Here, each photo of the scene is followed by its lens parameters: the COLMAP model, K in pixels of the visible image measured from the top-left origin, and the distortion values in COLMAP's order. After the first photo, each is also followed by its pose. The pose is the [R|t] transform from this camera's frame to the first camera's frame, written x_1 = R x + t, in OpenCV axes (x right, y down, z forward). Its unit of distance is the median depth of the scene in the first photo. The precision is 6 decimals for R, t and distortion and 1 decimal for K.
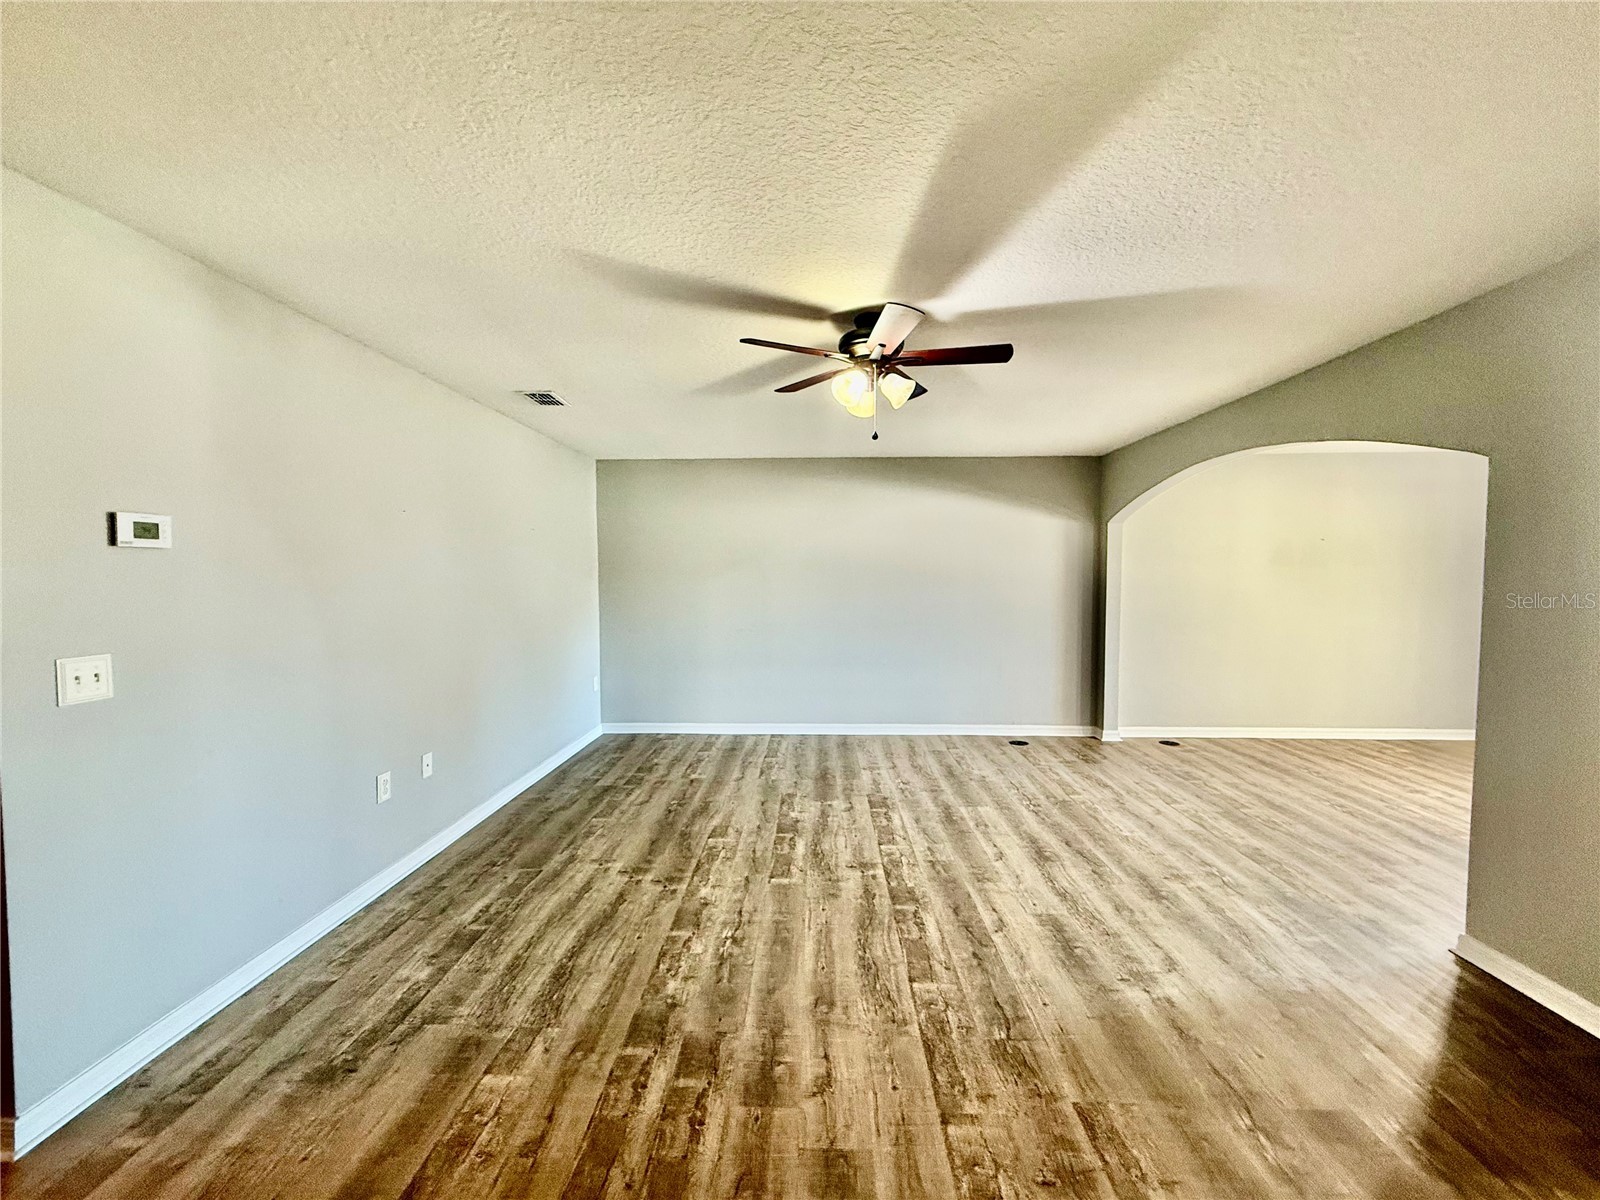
lens RADIAL K [[640.1, 0, 792.5], [0, 640.1, 593.3], [0, 0, 1]] dist [-0.000640, 0.000691]
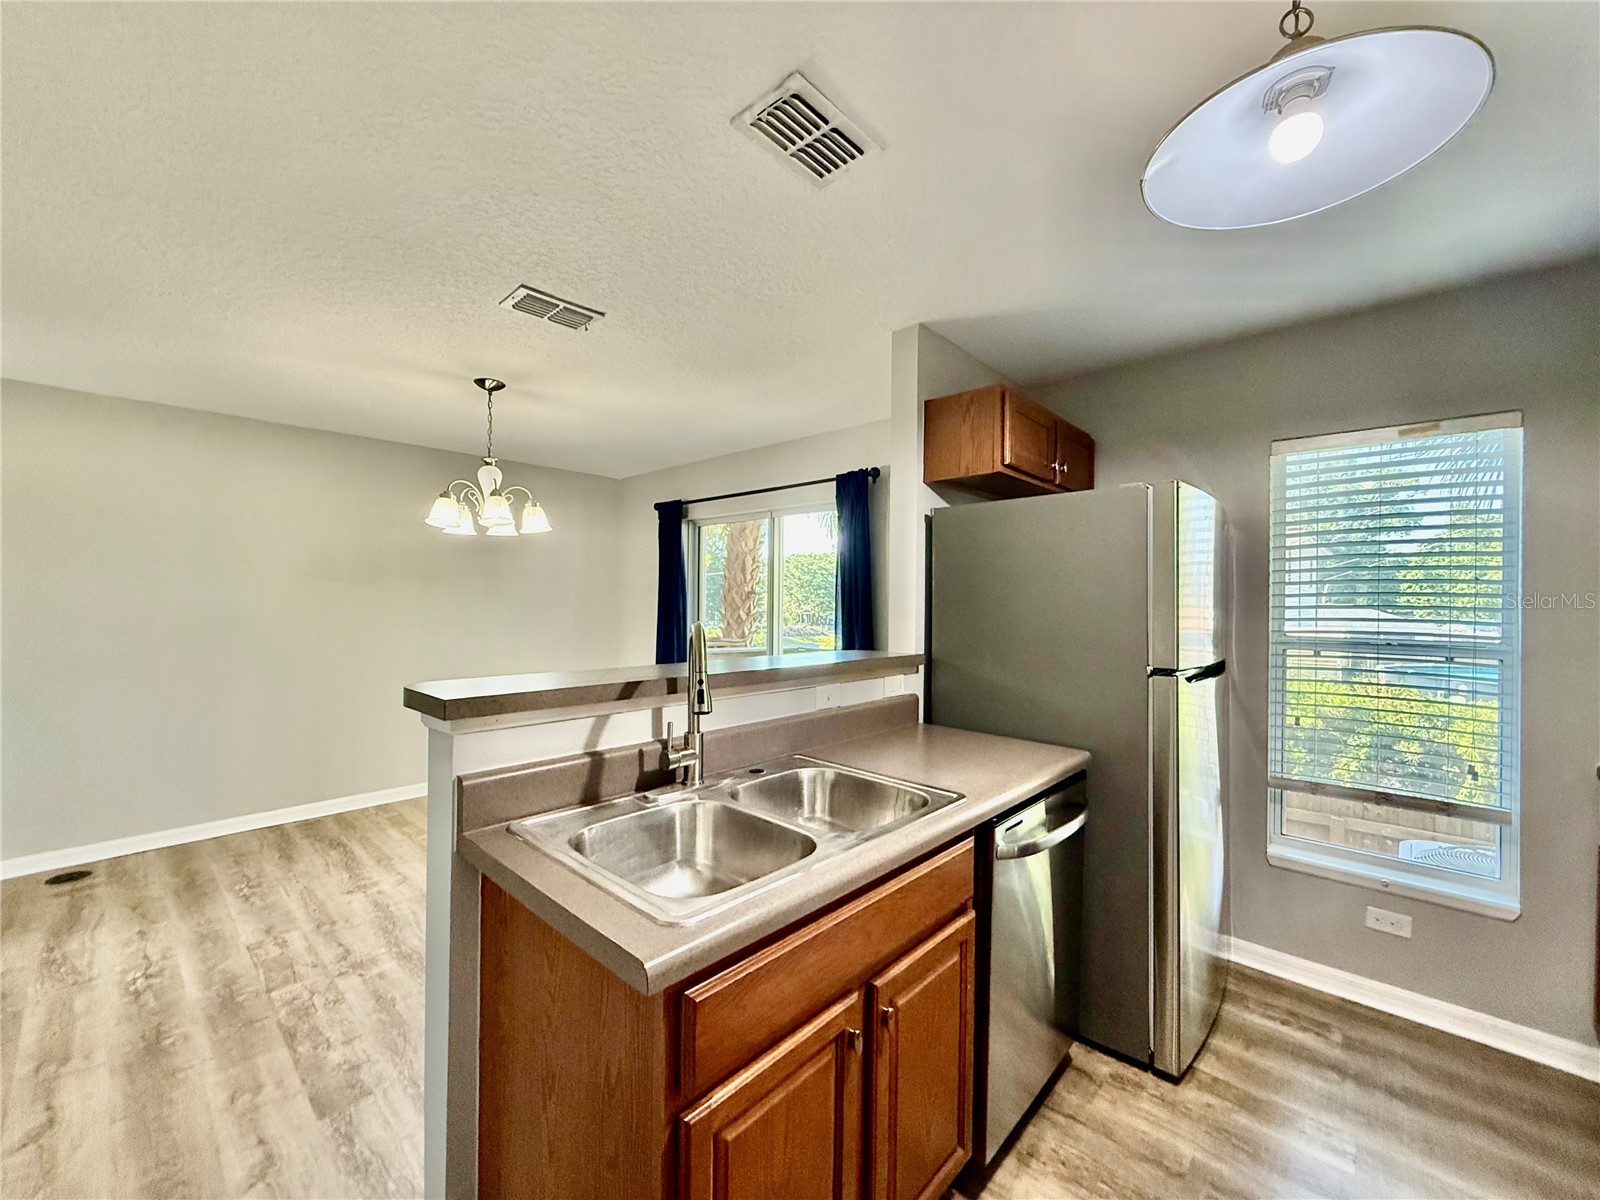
lens RADIAL K [[640.1, 0, 793.7], [0, 640.1, 601.8], [0, 0, 1]] dist [-0.000640, 0.000691]
pose [[0.646930, 0.006654, 0.762521, 1.074444], [0.013249, 0.999713, -0.019965, 0.007674], [-0.762435, 0.023019, 0.646656, 0.204907]]
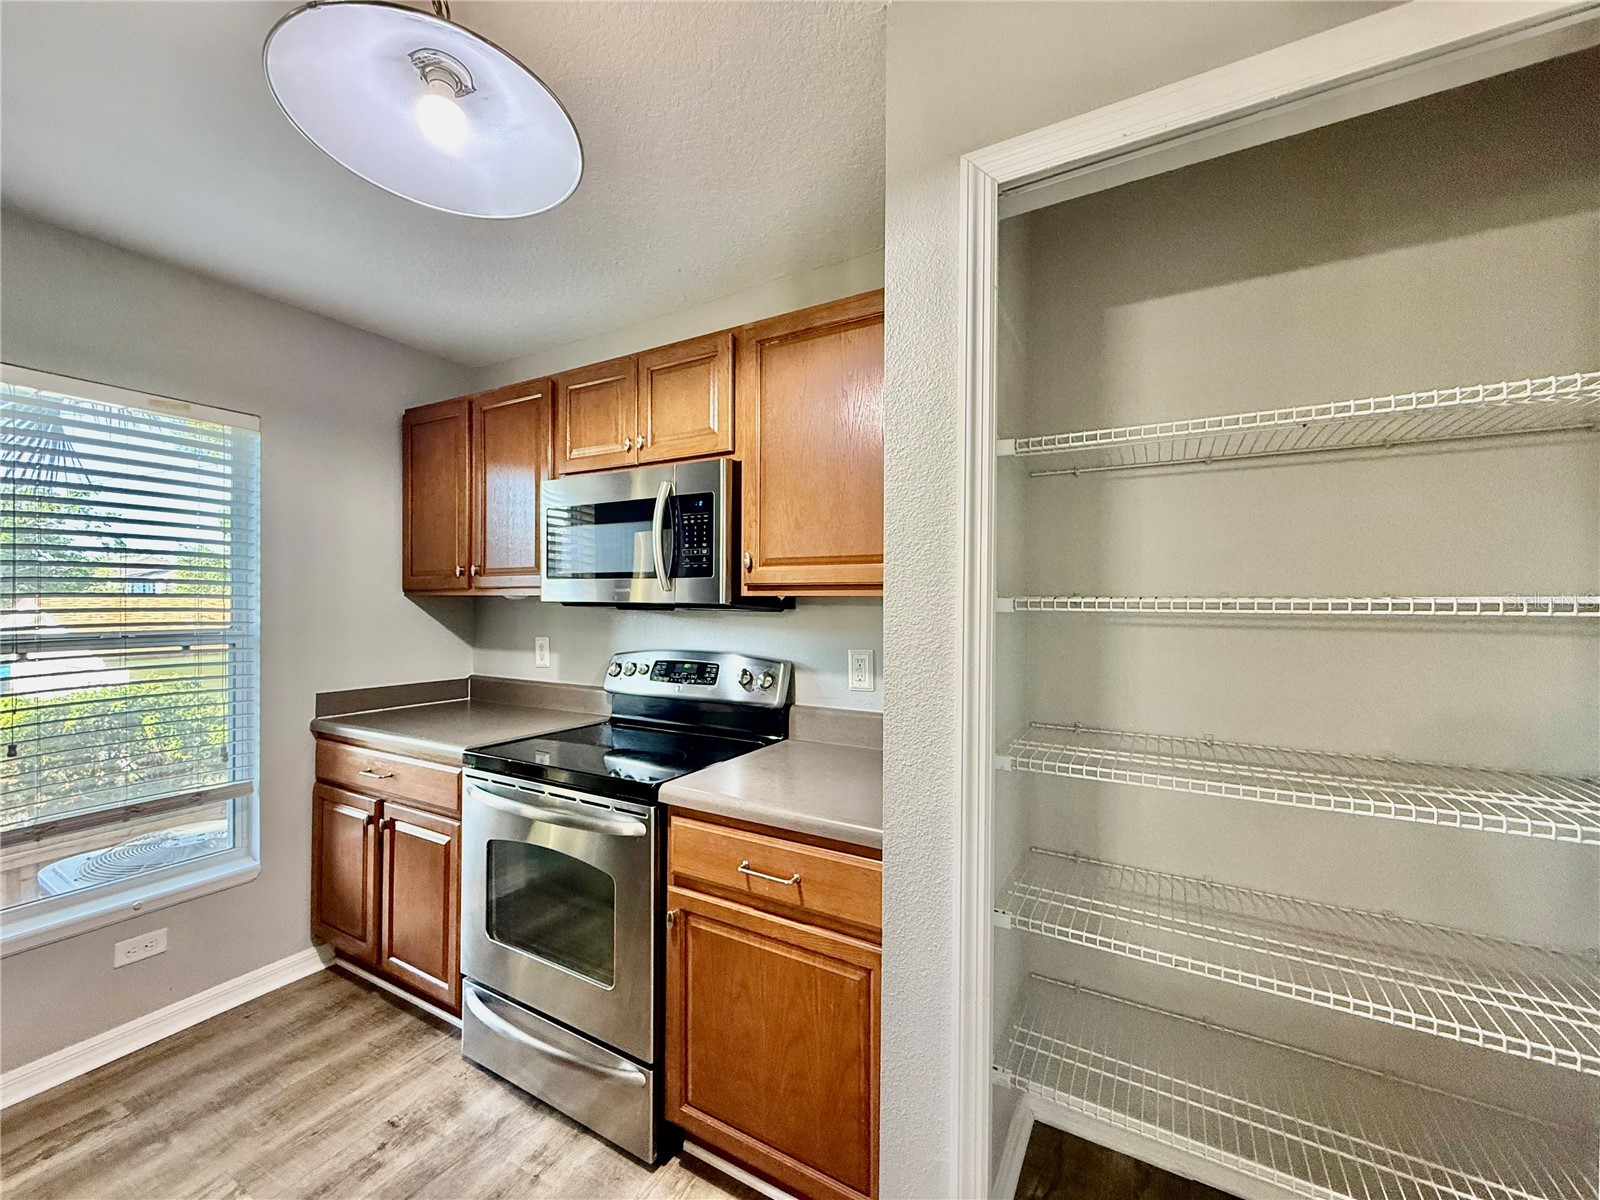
lens RADIAL K [[640.1, 0, 805.4], [0, 640.1, 600.6], [0, 0, 1]] dist [-0.000640, 0.000691]
pose [[-0.895218, -0.002935, 0.445618, 1.182820], [0.011823, 0.999470, 0.030334, 0.002256], [-0.445471, 0.032425, -0.894709, 0.451401]]
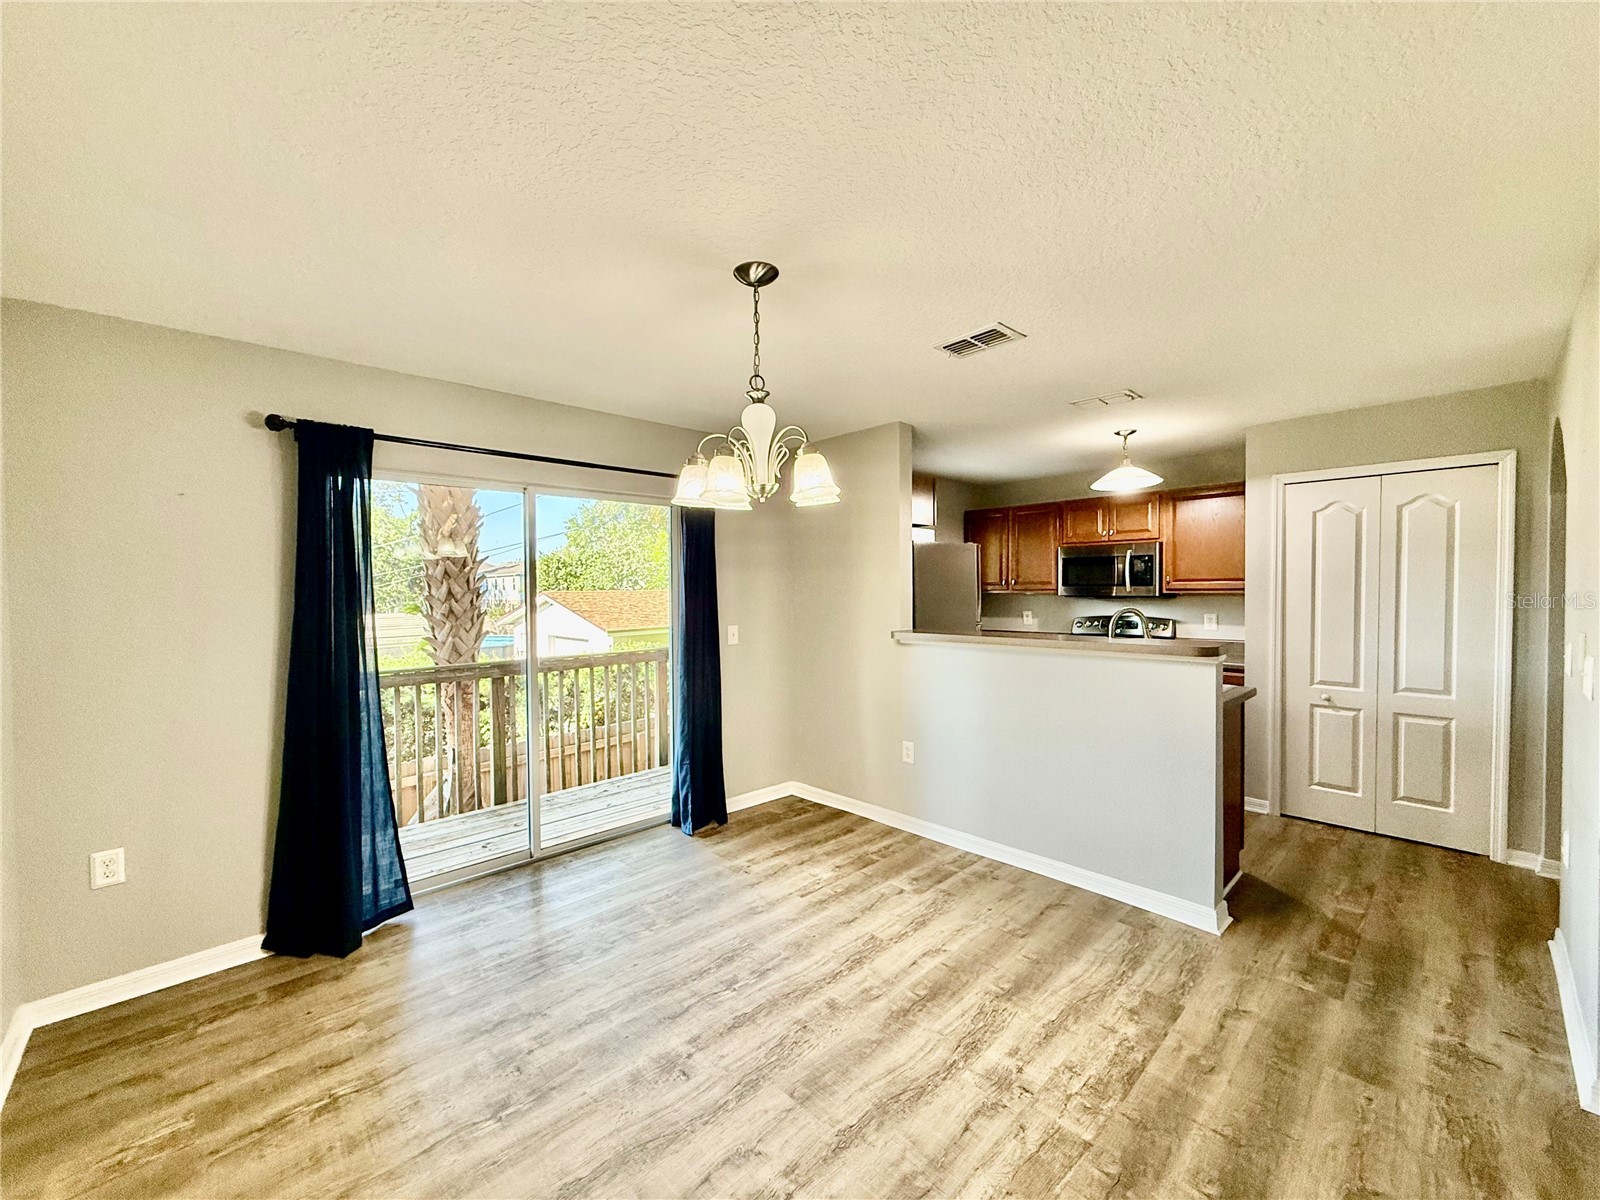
lens RADIAL K [[640.1, 0, 797.4], [0, 640.1, 600.8], [0, 0, 1]] dist [-0.000640, 0.000691]
pose [[-0.720371, -0.006613, 0.693557, 1.050135], [0.032041, 0.998570, 0.042801, -0.066338], [-0.692848, 0.053055, -0.719129, 1.793186]]
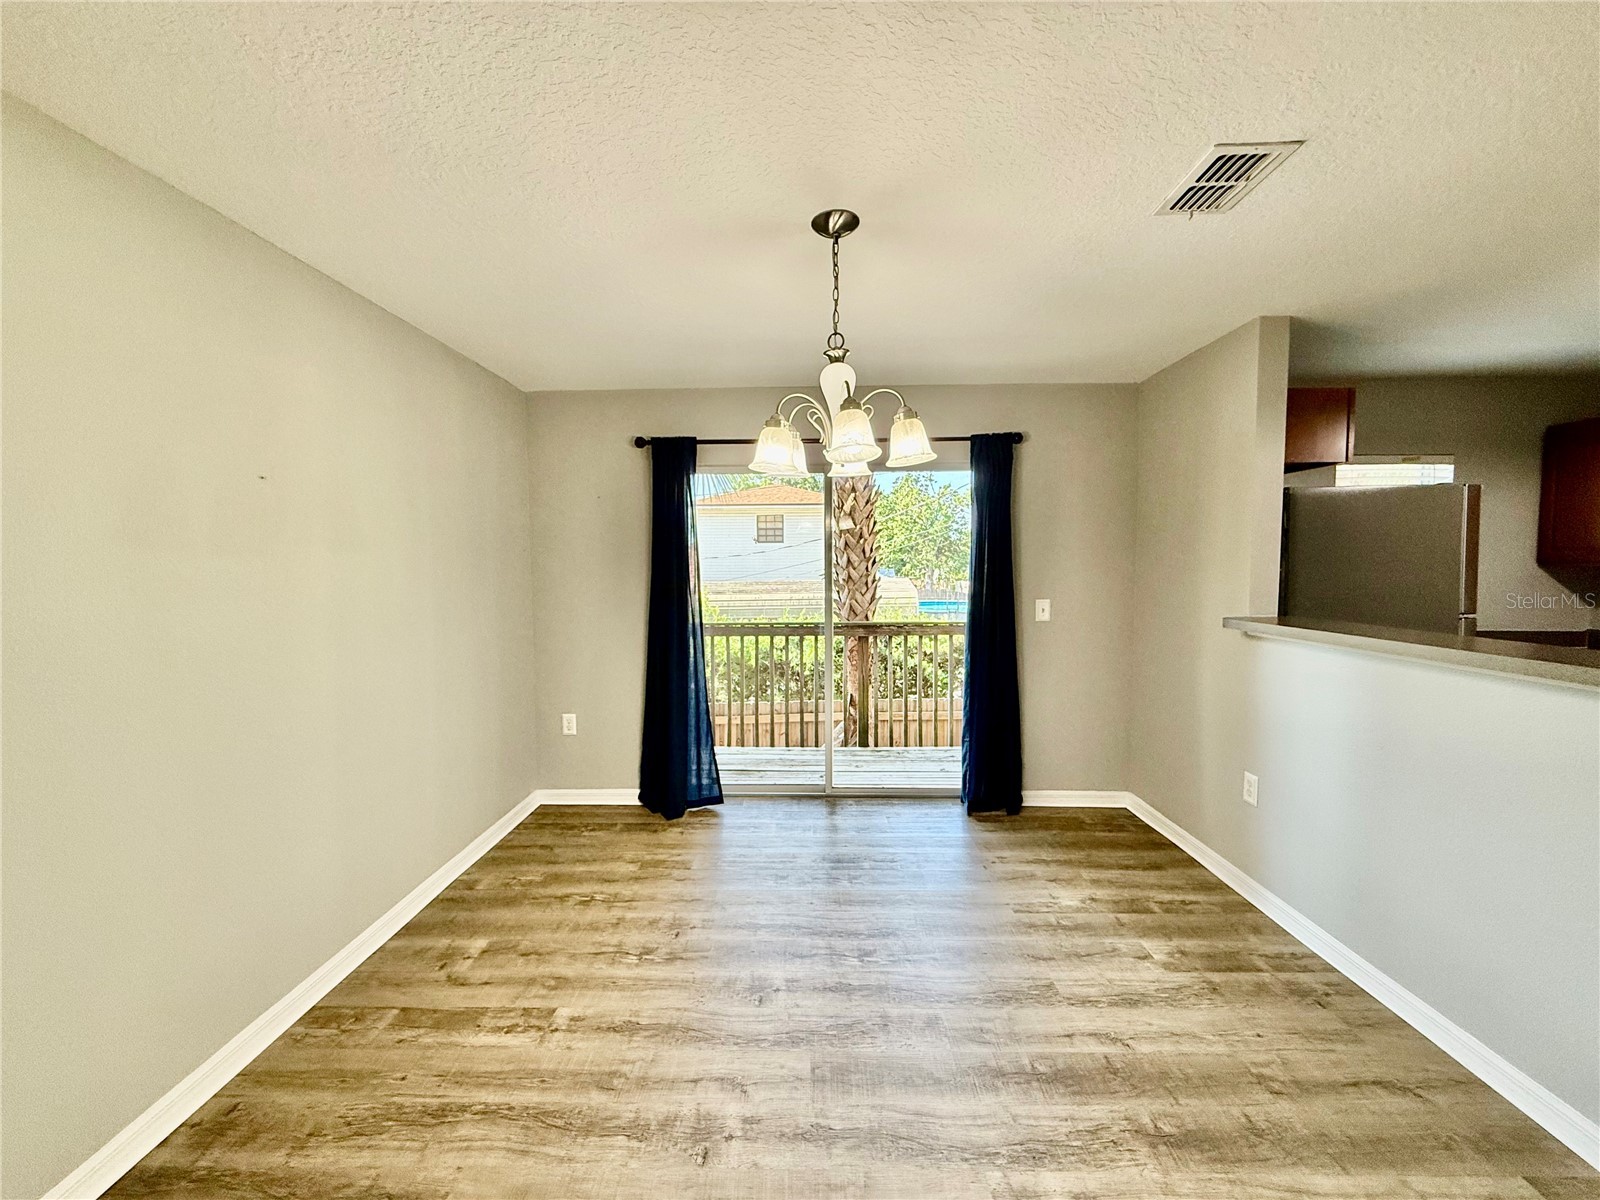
lens RADIAL K [[638.5, 0, 792.8], [0, 638.5, 604.5], [0, 0, 1]] dist [-0.000478, 0.000595]
pose [[-0.019935, -0.067288, 0.997534, 0.891313], [0.039523, 0.996900, 0.068035, -0.050636], [-0.999020, 0.040781, -0.017213, 1.372598]]
